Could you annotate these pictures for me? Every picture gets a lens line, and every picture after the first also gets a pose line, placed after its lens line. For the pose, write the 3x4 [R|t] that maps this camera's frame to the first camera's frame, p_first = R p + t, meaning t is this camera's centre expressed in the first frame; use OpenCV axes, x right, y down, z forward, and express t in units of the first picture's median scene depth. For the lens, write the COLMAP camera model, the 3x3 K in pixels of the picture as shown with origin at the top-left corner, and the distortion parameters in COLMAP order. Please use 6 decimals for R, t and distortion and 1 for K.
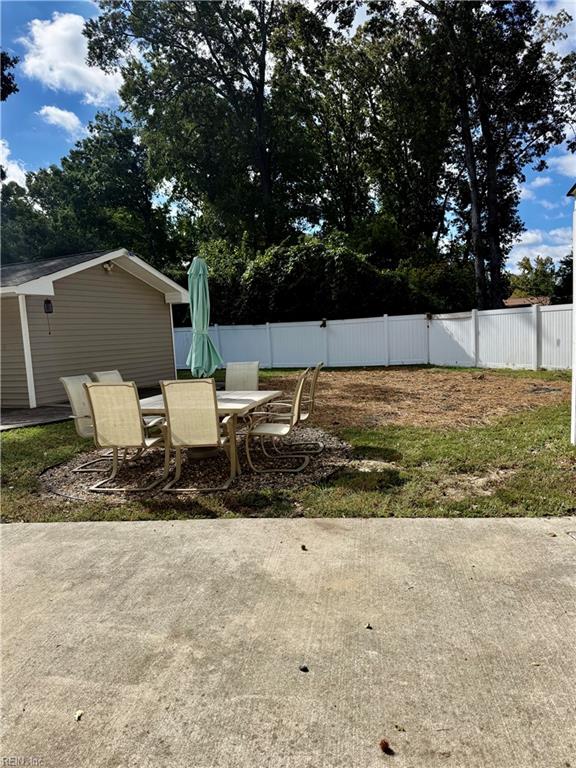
lens RADIAL K [[540.4, 0, 288.0], [0, 540.4, 384.0], [0, 0, 1]] dist [-0.042300, -0.001556]
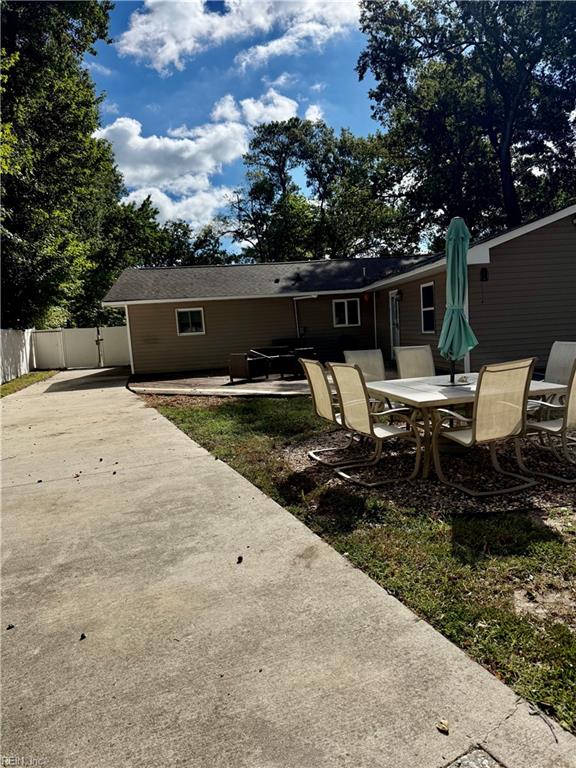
lens RADIAL K [[533.9, 0, 288.0], [0, 533.9, 384.0], [0, 0, 1]] dist [-0.022187, -0.001854]
pose [[0.532787, 0.136678, -0.835139, 0.693751], [-0.073645, 0.990616, 0.115140, -0.093405], [0.843039, 0.000159, 0.537853, 0.498879]]
